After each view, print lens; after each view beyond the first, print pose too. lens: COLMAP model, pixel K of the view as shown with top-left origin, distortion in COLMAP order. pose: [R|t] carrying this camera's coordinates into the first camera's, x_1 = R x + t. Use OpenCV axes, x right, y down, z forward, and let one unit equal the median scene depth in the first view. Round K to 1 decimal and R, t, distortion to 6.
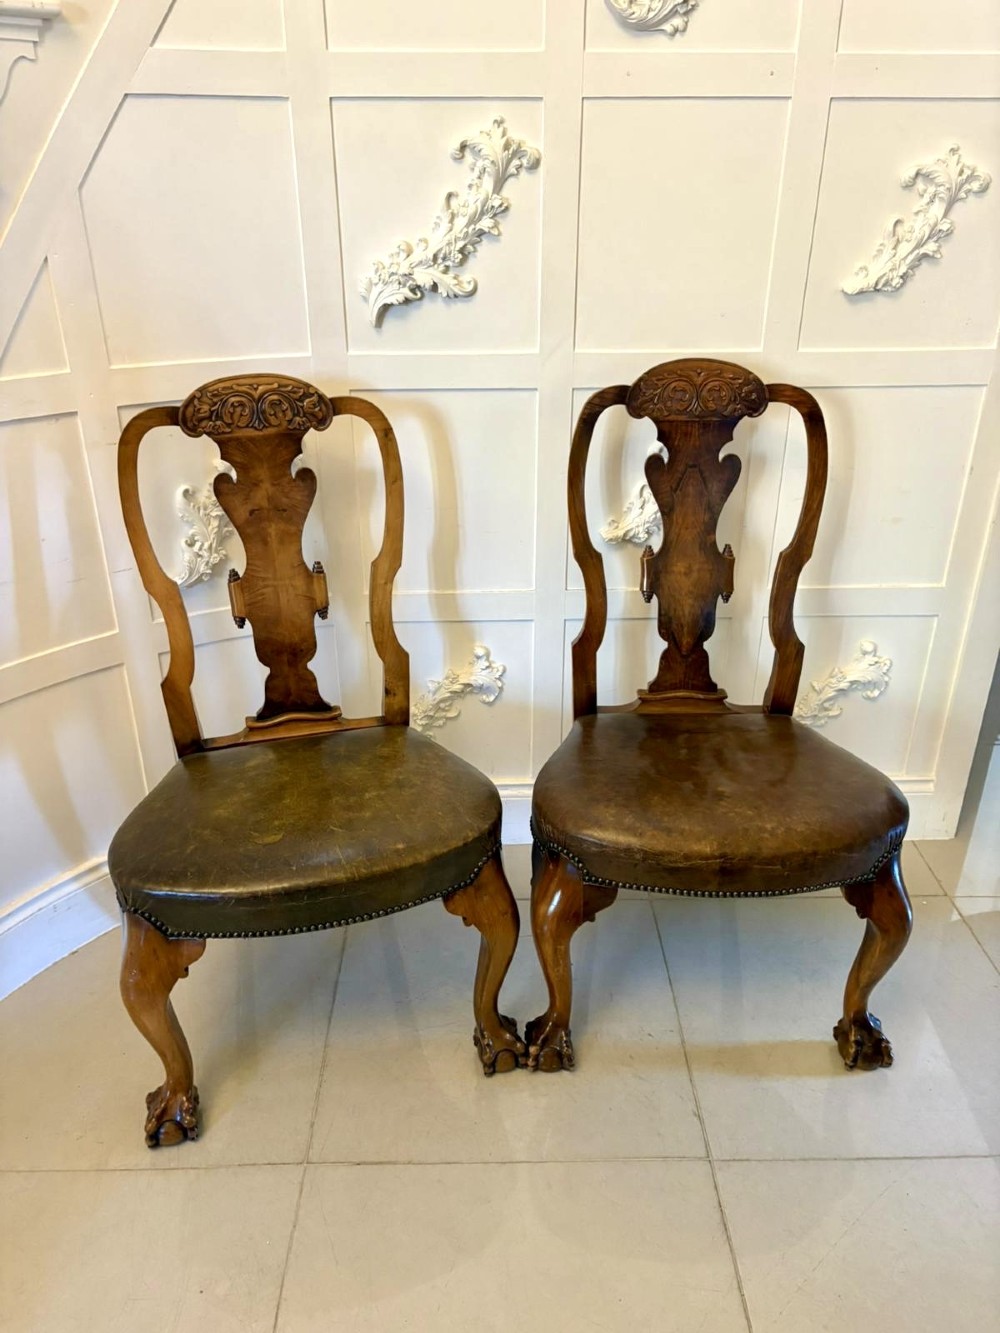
lens RADIAL K [[1010.3, 0, 496.3], [0, 1010.3, 676.5], [0, 0, 1]] dist [0.041220, -0.044265]
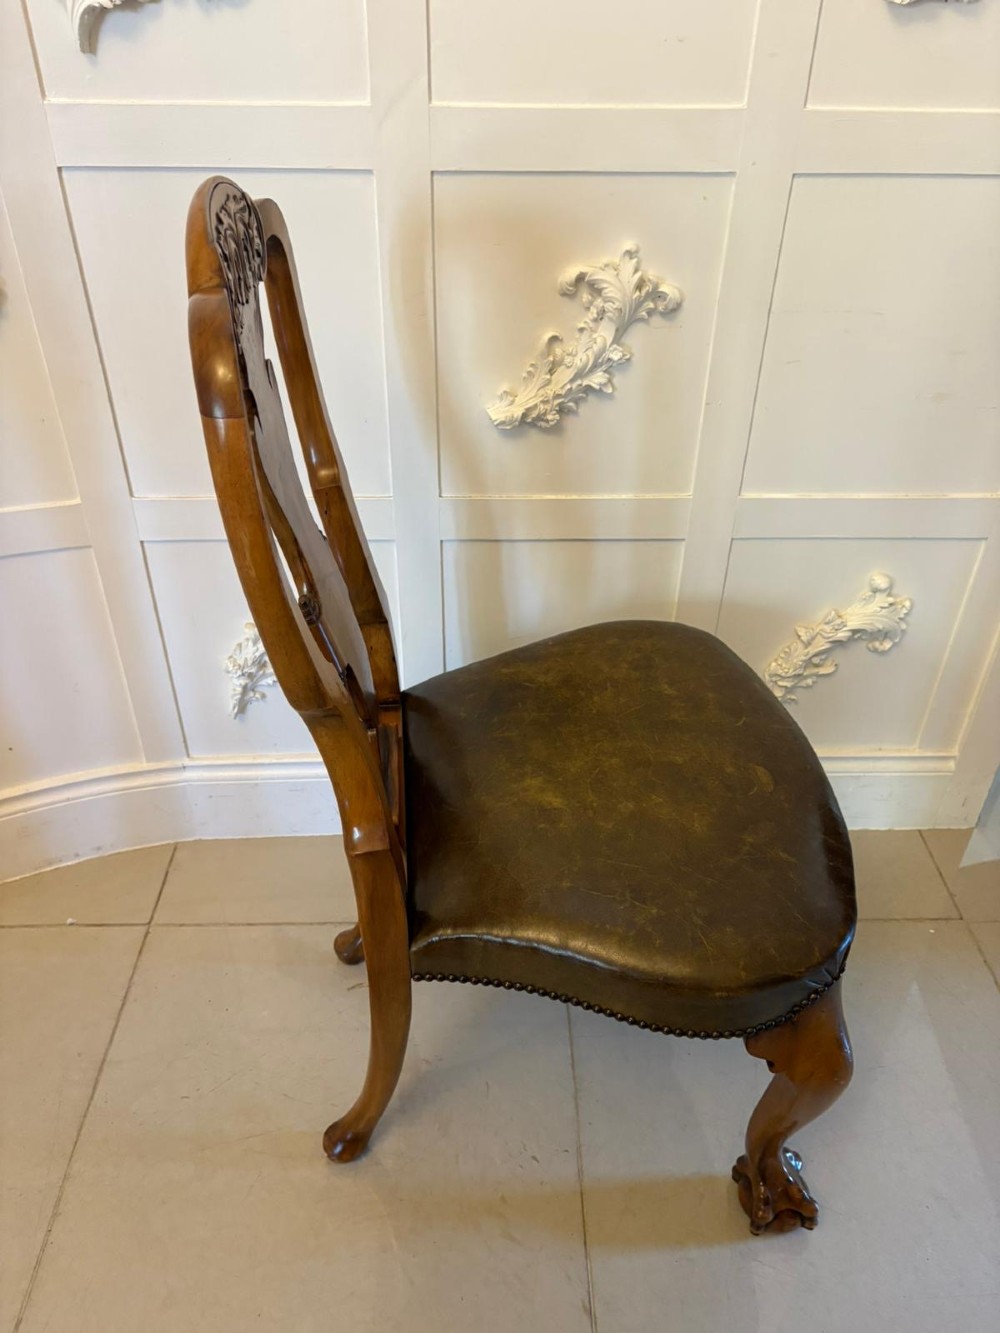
lens RADIAL K [[1010.9, 0, 500.0], [0, 1010.9, 680.1], [0, 0, 1]] dist [0.041531, -0.054836]
pose [[0.999872, 0.008702, 0.013446, 0.117315], [-0.010817, 0.986021, 0.166267, -0.090752], [-0.011812, -0.166391, 0.985989, 0.371563]]
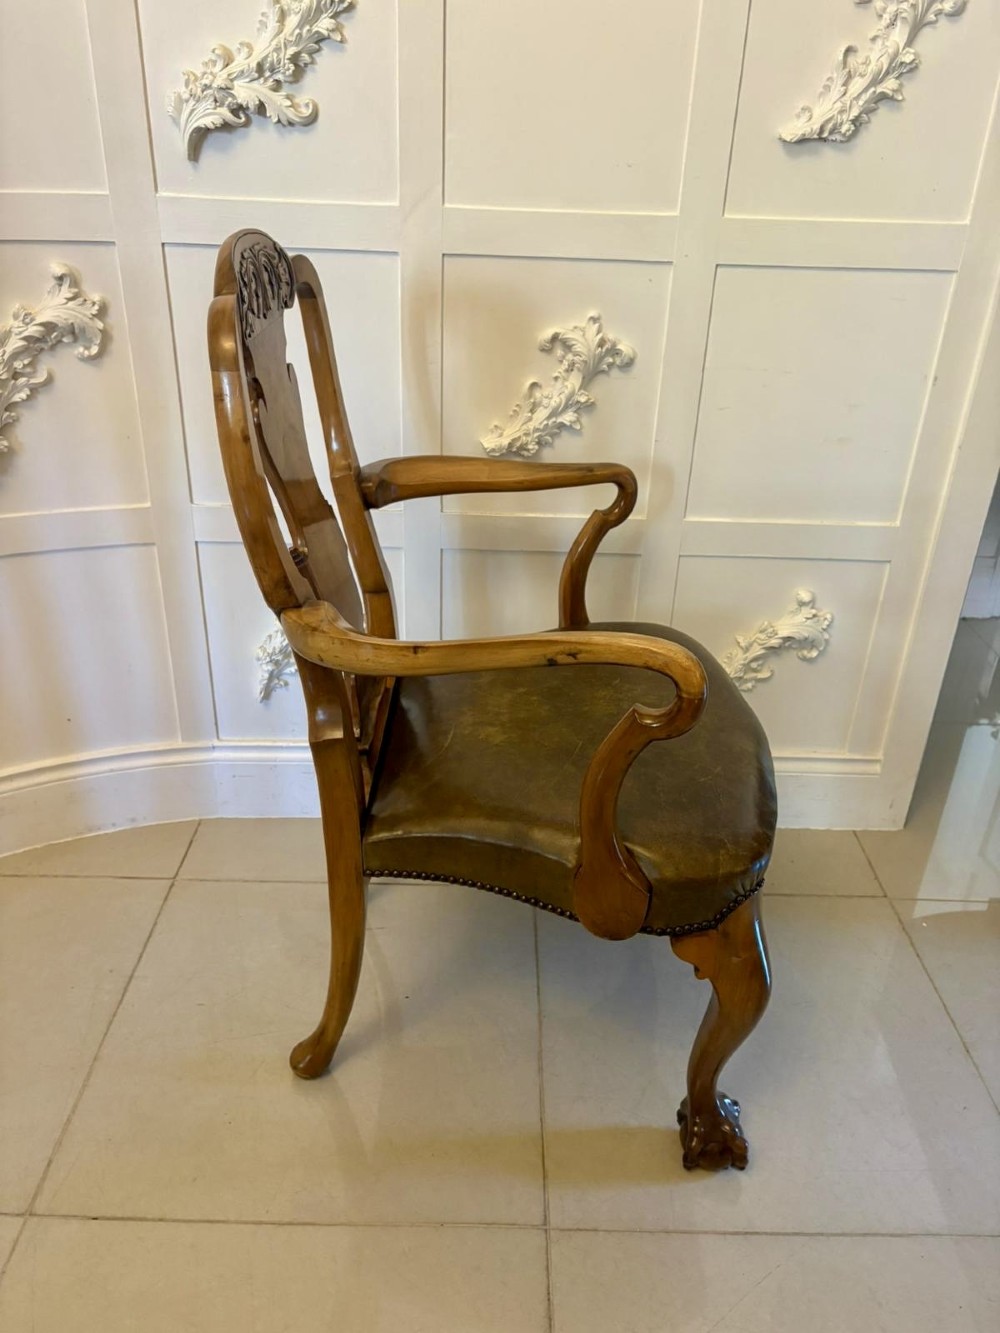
lens RADIAL K [[1012.4, 0, 501.4], [0, 1012.4, 670.0], [0, 0, 1]] dist [0.052347, -0.067517]
pose [[0.999246, 0.038290, 0.006440, 0.136781], [-0.038412, 0.999061, 0.020048, 0.028314], [-0.005666, -0.020281, 0.999778, 0.199364]]
